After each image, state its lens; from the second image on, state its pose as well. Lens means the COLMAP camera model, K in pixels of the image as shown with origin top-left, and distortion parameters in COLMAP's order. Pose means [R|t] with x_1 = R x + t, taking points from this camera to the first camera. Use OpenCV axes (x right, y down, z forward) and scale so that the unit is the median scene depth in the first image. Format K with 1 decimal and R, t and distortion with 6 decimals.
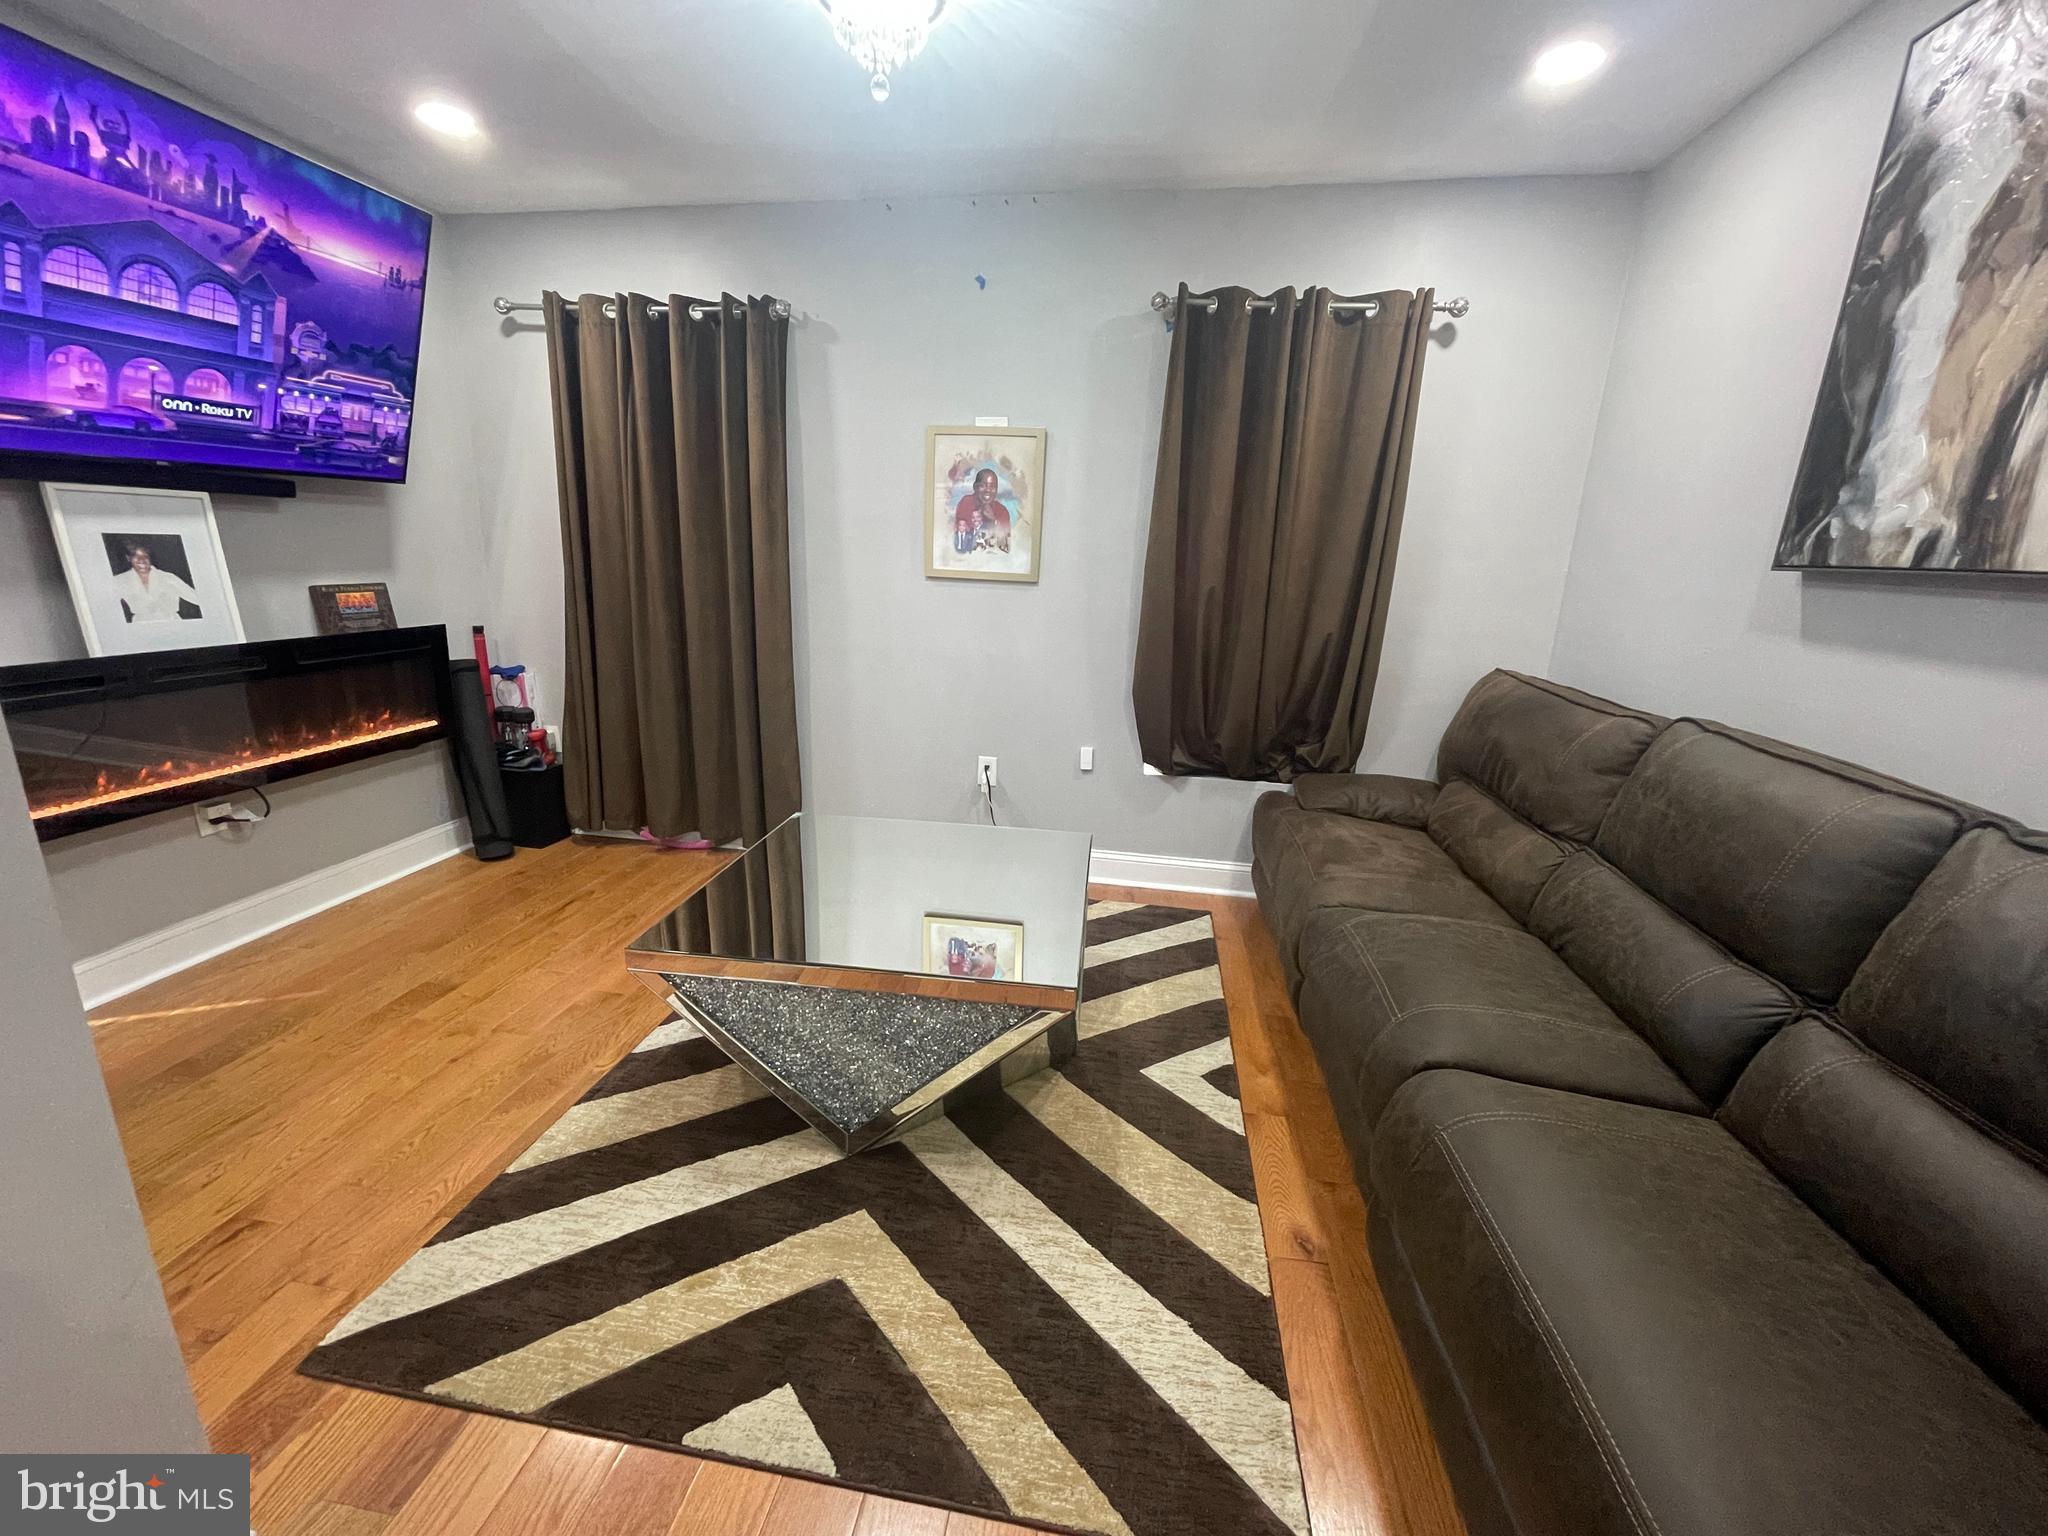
lens RADIAL K [[829.1, 0, 1009.5], [0, 829.1, 767.7], [0, 0, 1]] dist [0.001930, 0.000587]
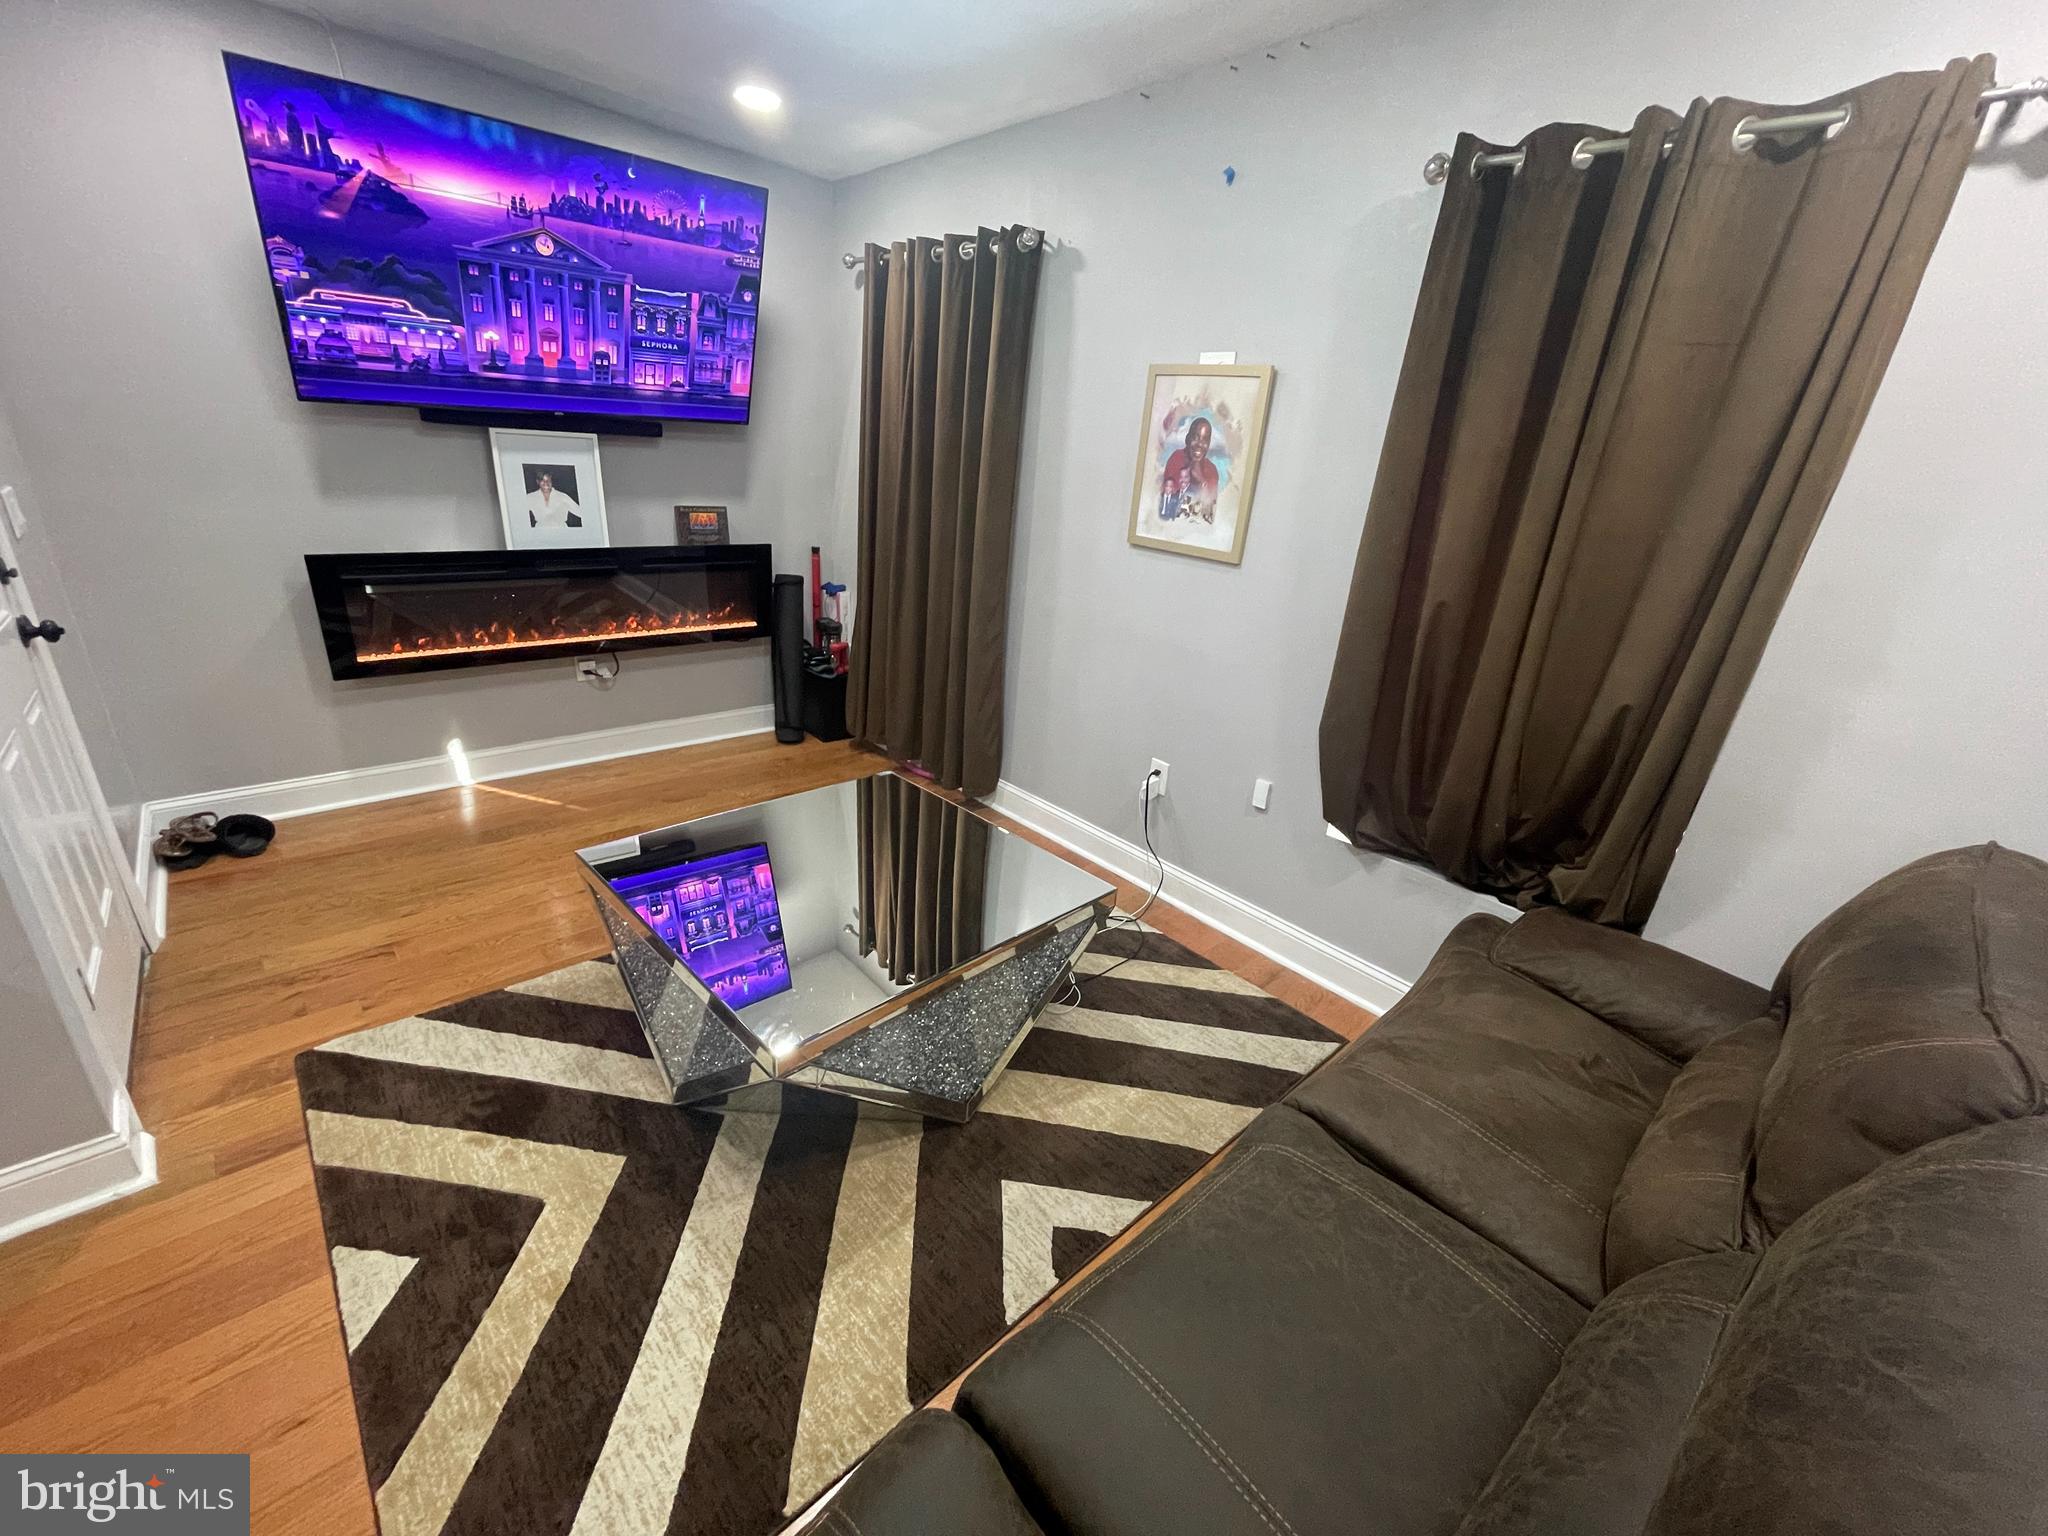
lens RADIAL K [[829.1, 0, 1009.5], [0, 829.1, 767.7], [0, 0, 1]] dist [0.001930, 0.000587]
pose [[0.786491, 0.250847, -0.564365, 0.398163], [-0.203613, 0.968027, 0.146512, -0.118324], [0.583072, -0.000318, 0.812420, 0.249731]]
